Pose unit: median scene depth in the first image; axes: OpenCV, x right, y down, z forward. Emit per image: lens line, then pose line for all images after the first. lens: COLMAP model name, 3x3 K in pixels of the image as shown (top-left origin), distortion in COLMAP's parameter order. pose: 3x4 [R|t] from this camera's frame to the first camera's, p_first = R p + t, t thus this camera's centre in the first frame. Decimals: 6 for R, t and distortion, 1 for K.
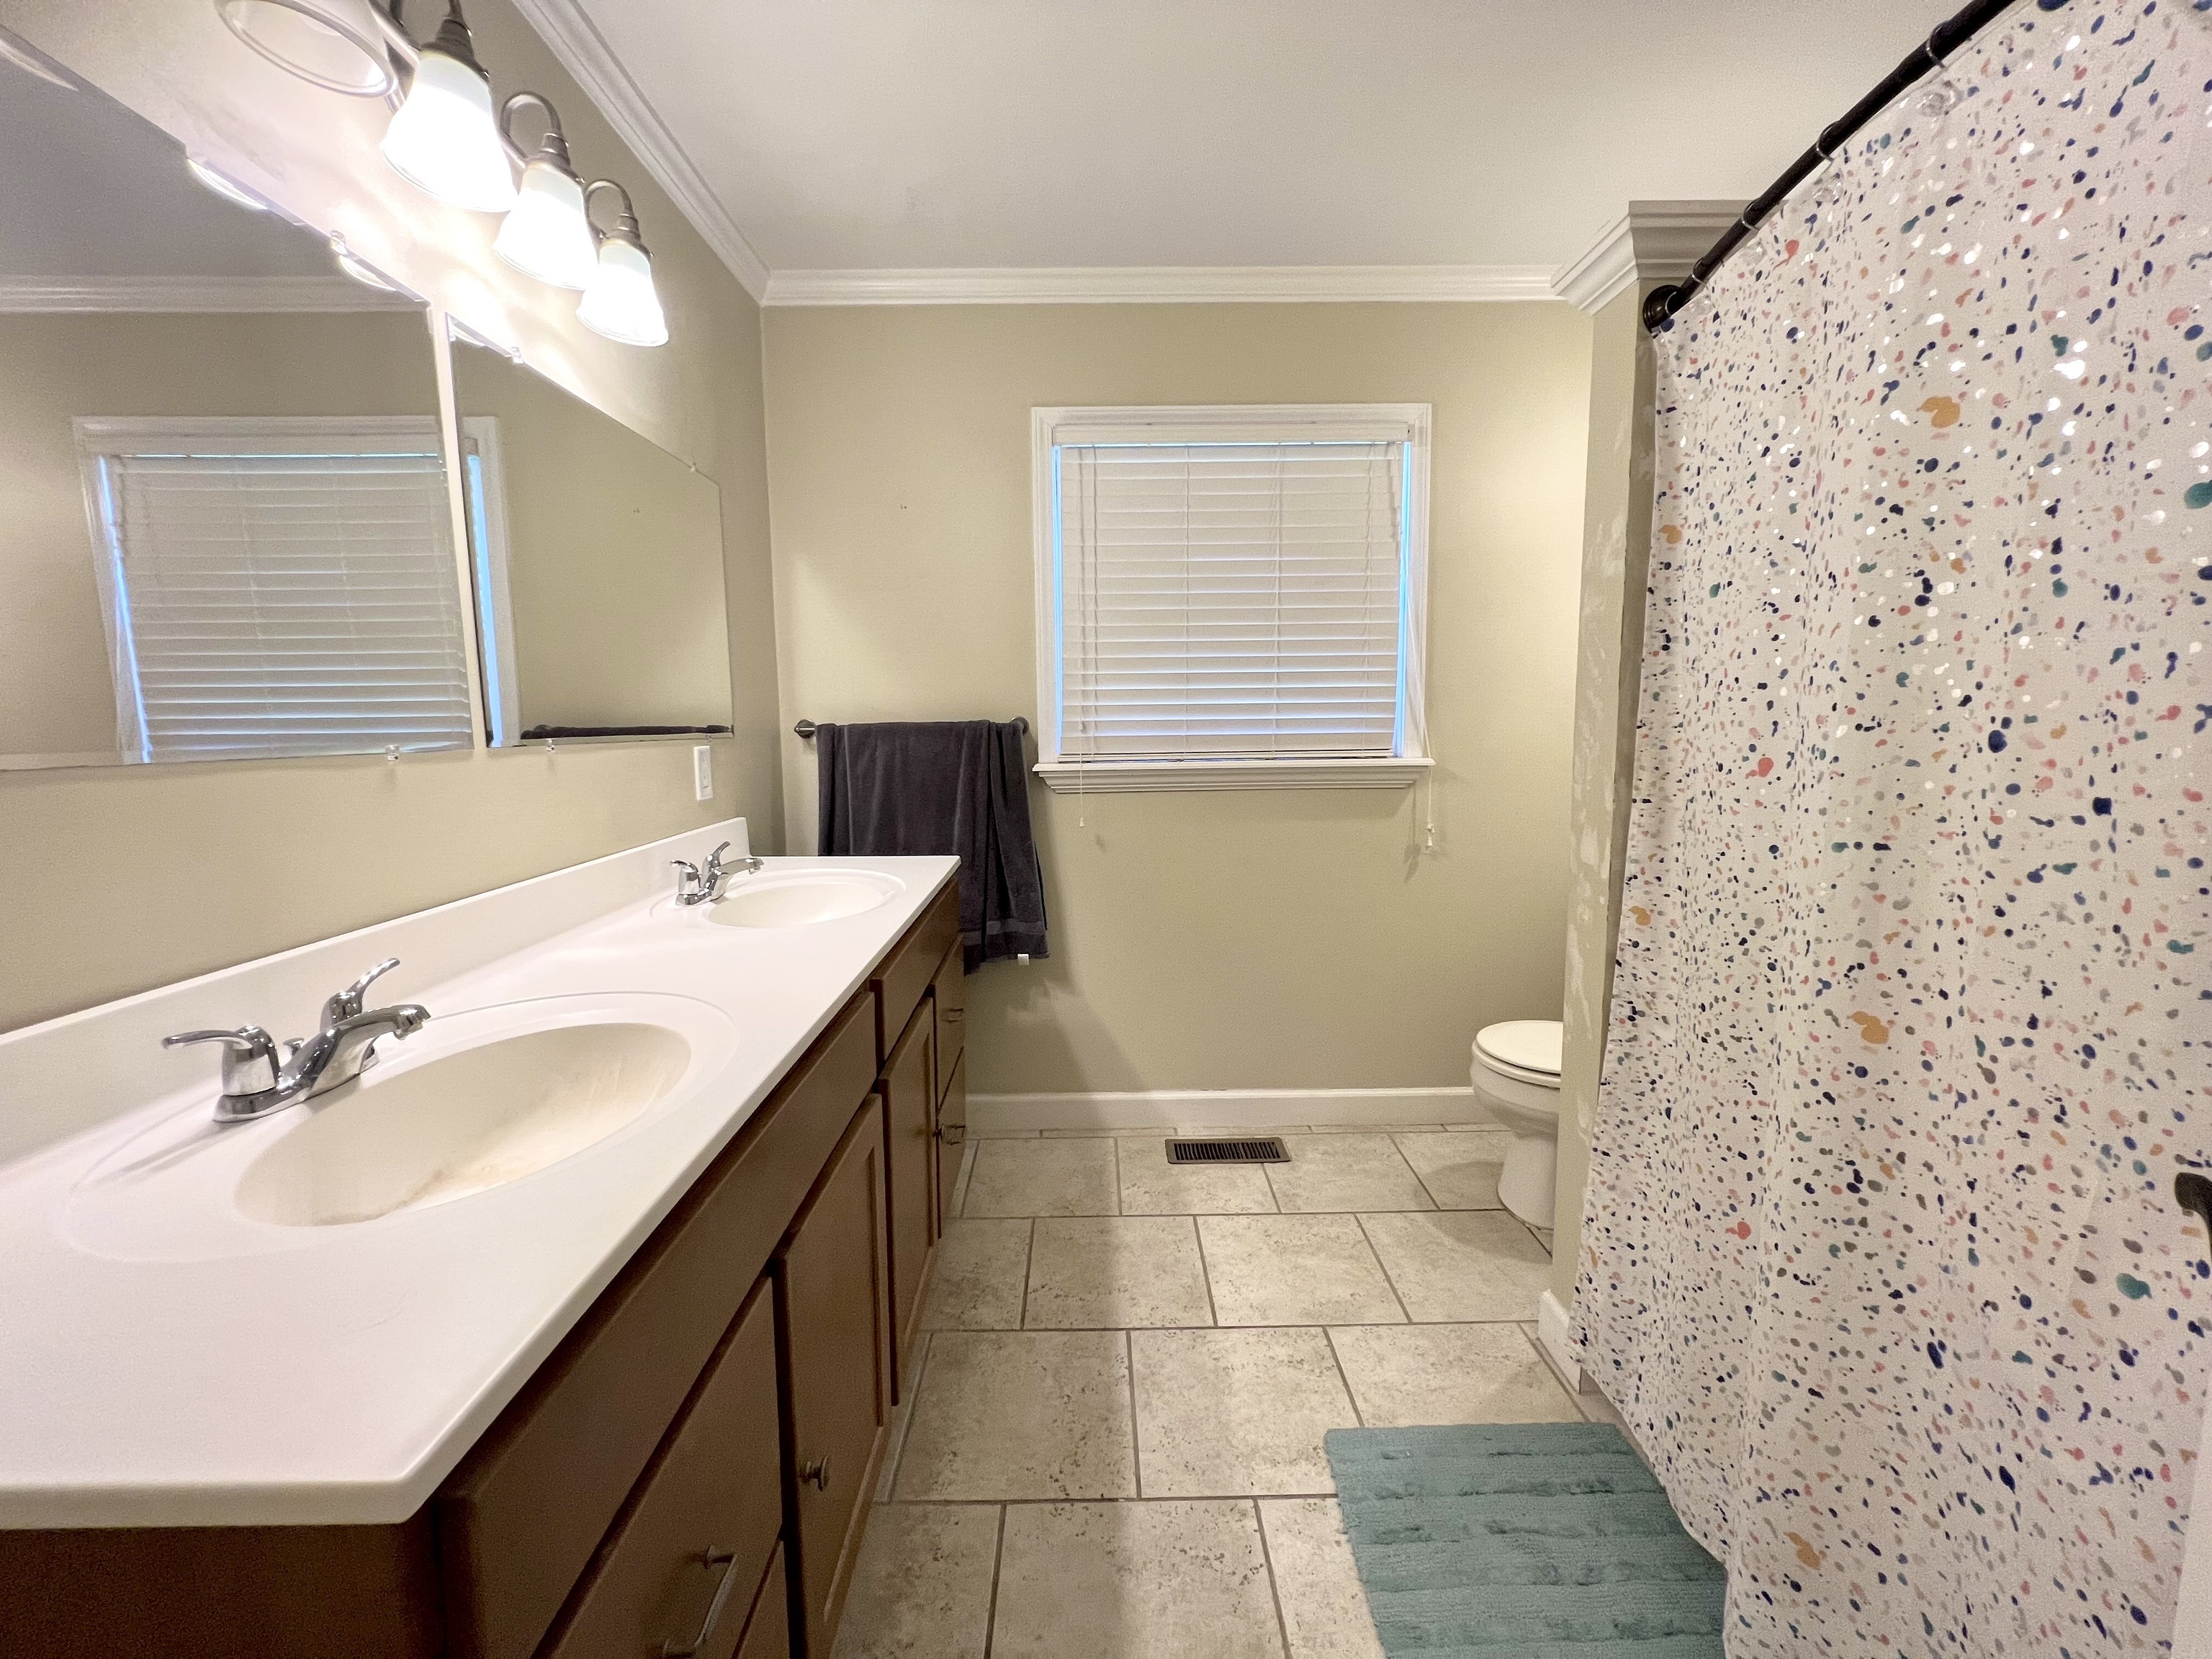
lens RADIAL K [[887.0, 0, 1106.0], [0, 887.0, 829.5], [0, 0, 1]] dist [-0.000159, -0.000009]
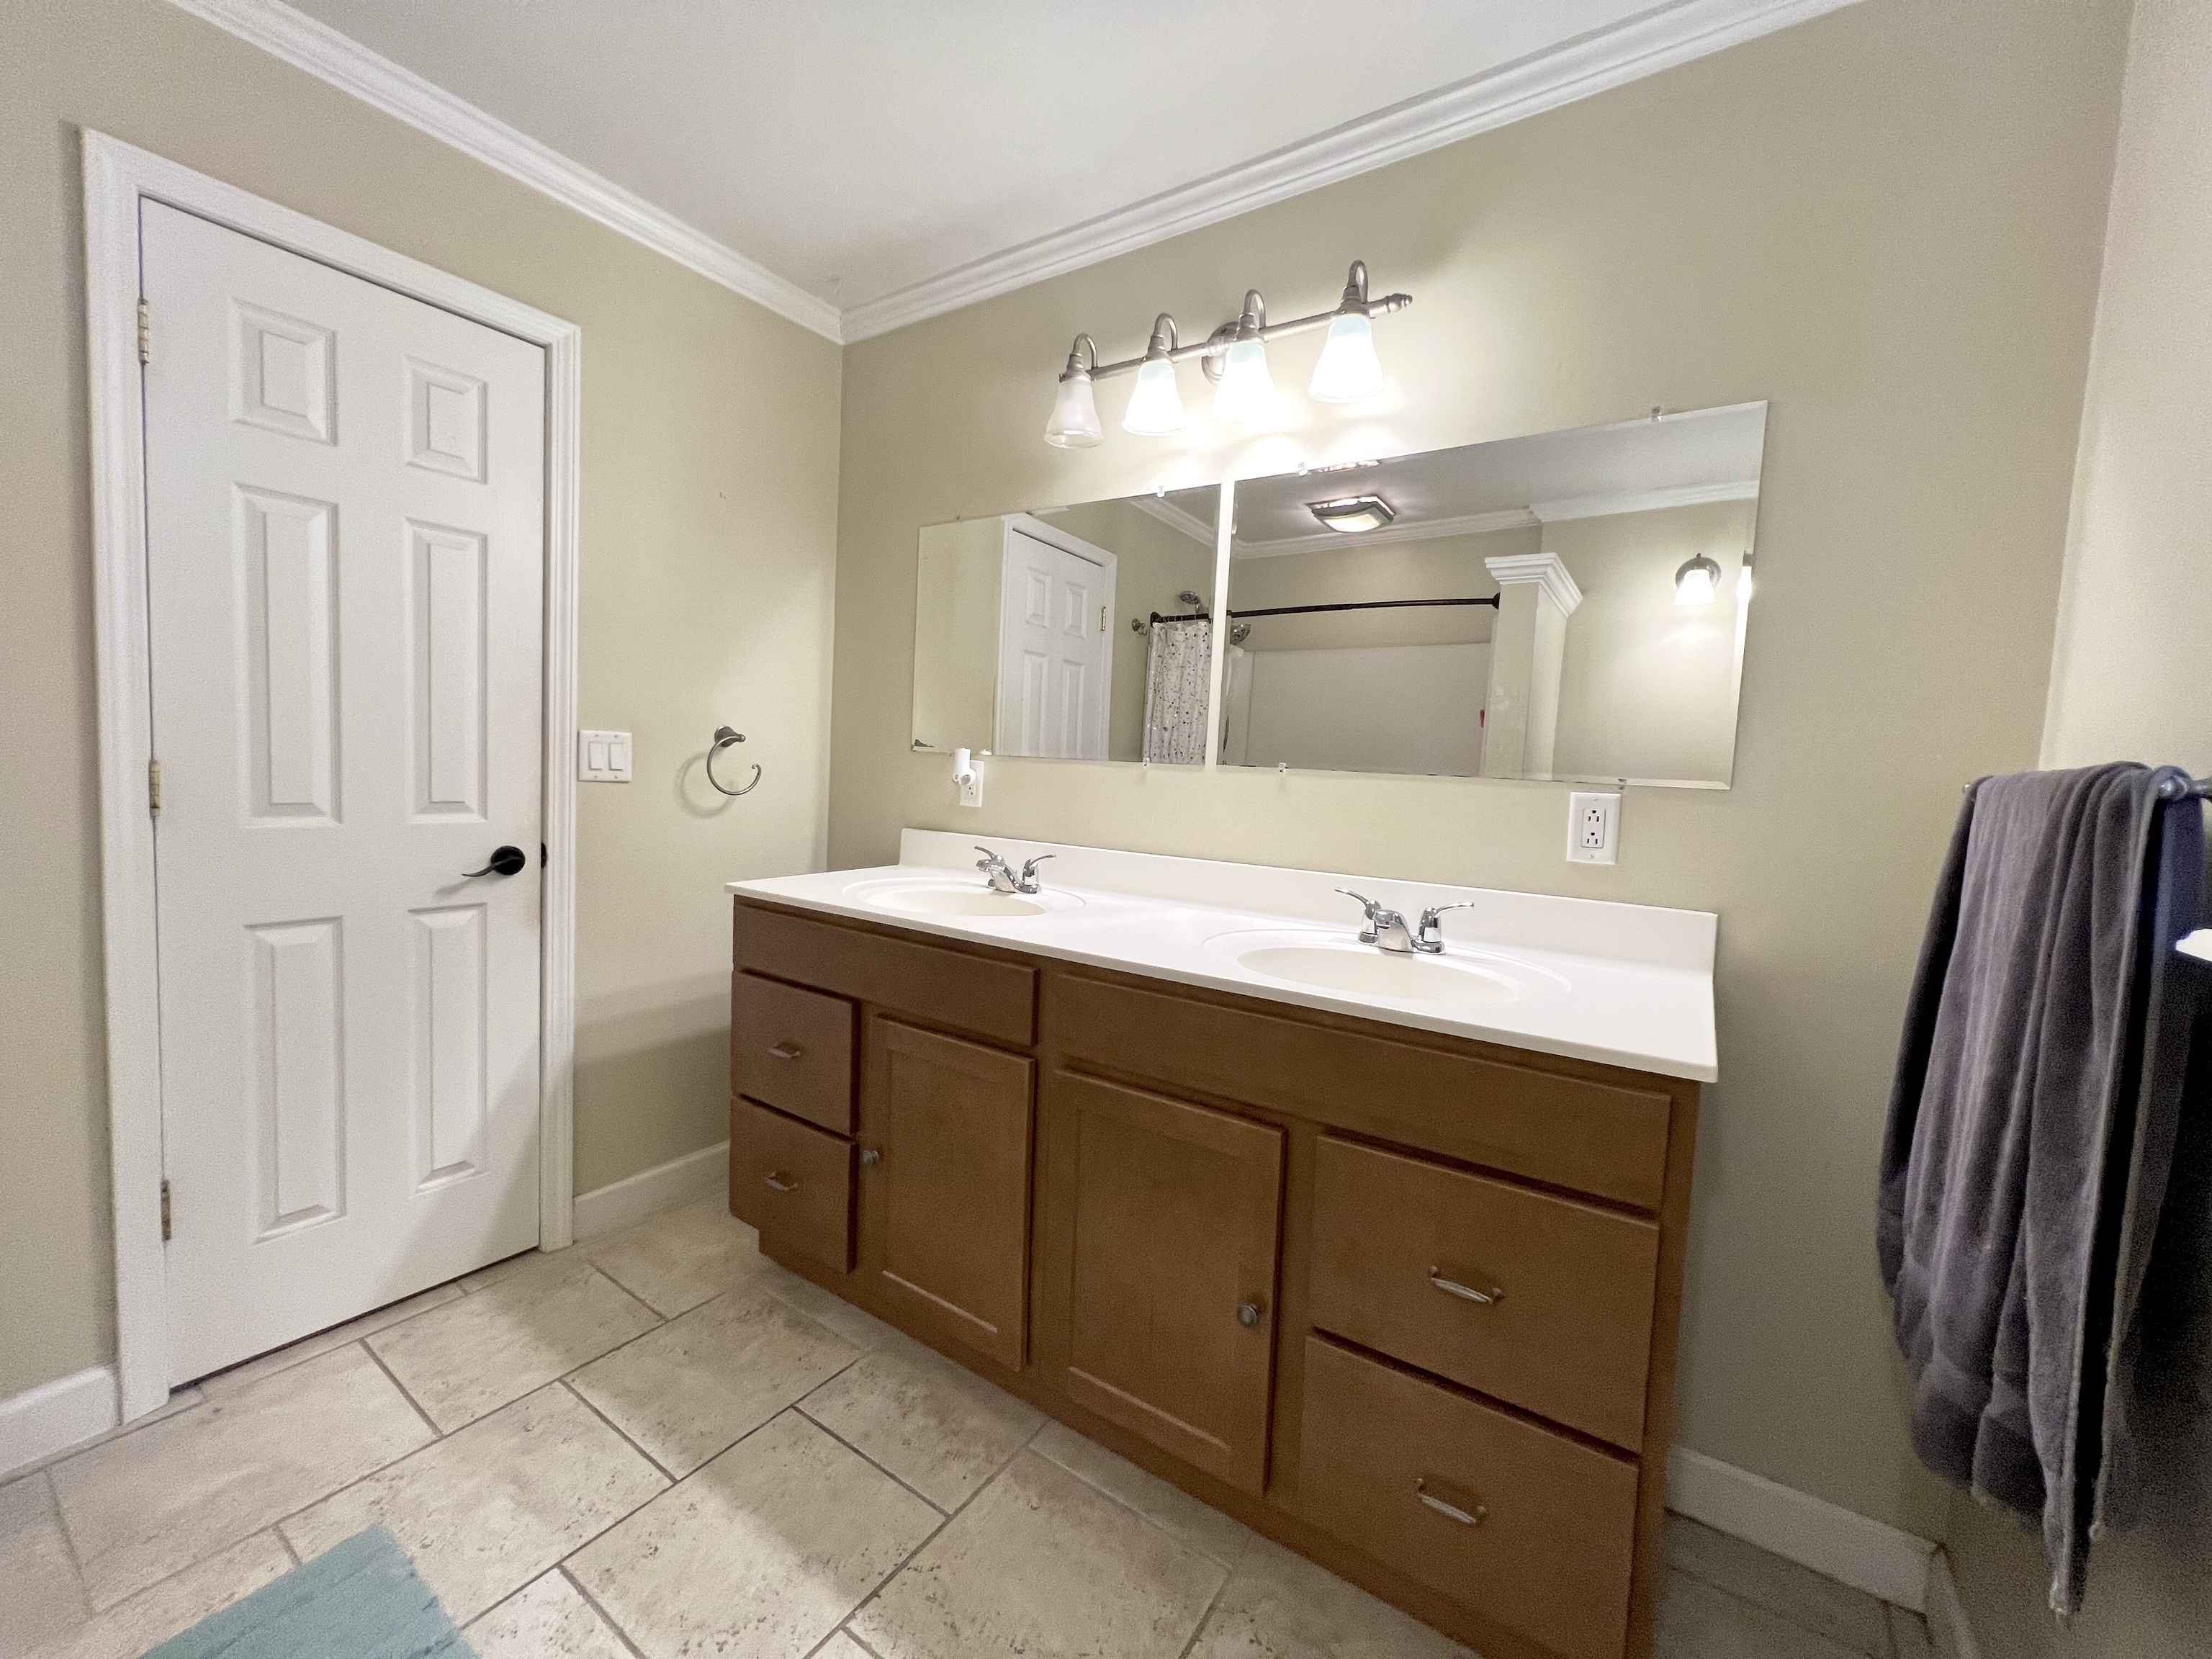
lens RADIAL K [[887.0, 0, 1106.0], [0, 887.0, 829.5], [0, 0, 1]] dist [-0.000159, -0.000009]
pose [[-0.577977, 0.045269, -0.814796, 0.572347], [-0.137314, 0.978829, 0.151786, -0.174506], [0.804417, 0.199612, -0.559525, 1.577652]]
